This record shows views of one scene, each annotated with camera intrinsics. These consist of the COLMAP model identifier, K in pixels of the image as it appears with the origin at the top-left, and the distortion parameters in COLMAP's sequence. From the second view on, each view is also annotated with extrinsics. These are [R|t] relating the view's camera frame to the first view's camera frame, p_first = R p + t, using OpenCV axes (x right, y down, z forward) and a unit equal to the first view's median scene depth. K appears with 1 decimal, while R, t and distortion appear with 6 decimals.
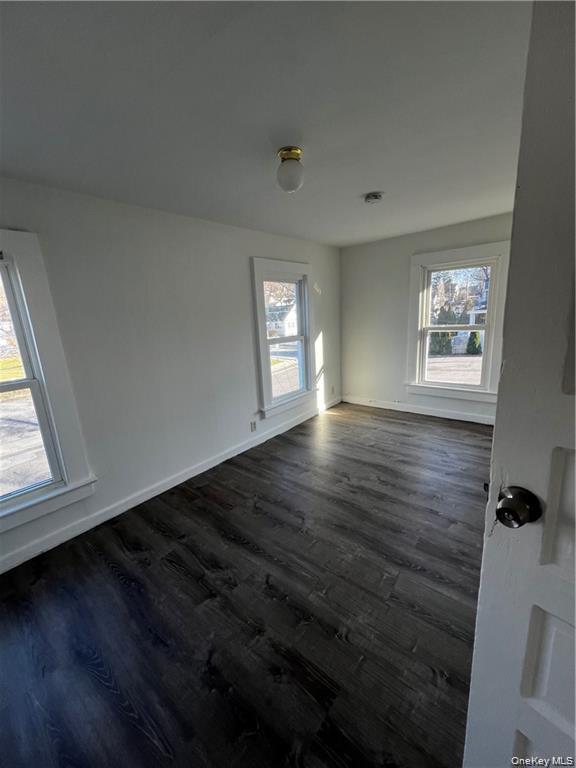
lens RADIAL K [[306.0, 0, 286.8], [0, 306.0, 383.8], [0, 0, 1]] dist [0.000231, 0.000359]
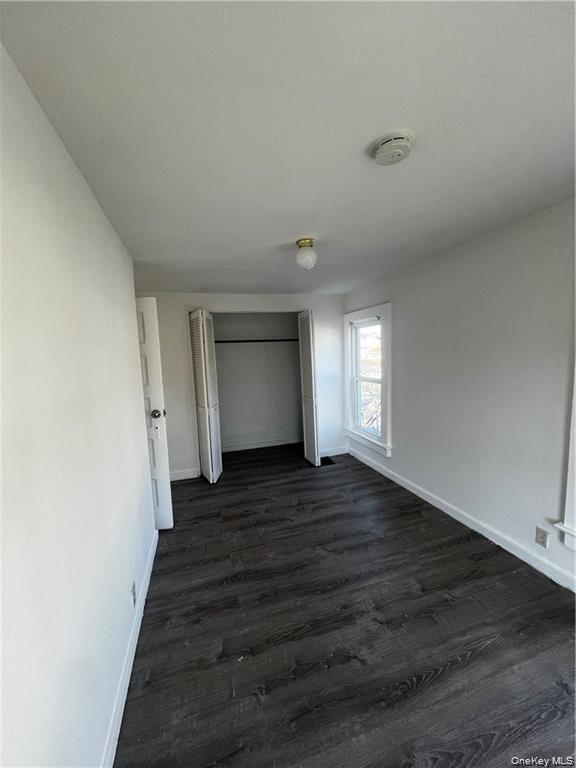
lens RADIAL K [[306.0, 0, 288.2], [0, 306.0, 384.3], [0, 0, 1]] dist [0.000231, 0.000359]
pose [[-0.535631, 0.167414, -0.827690, 1.005490], [-0.117313, 0.955895, 0.269264, -0.413419], [0.836263, 0.241325, -0.492367, 1.401505]]
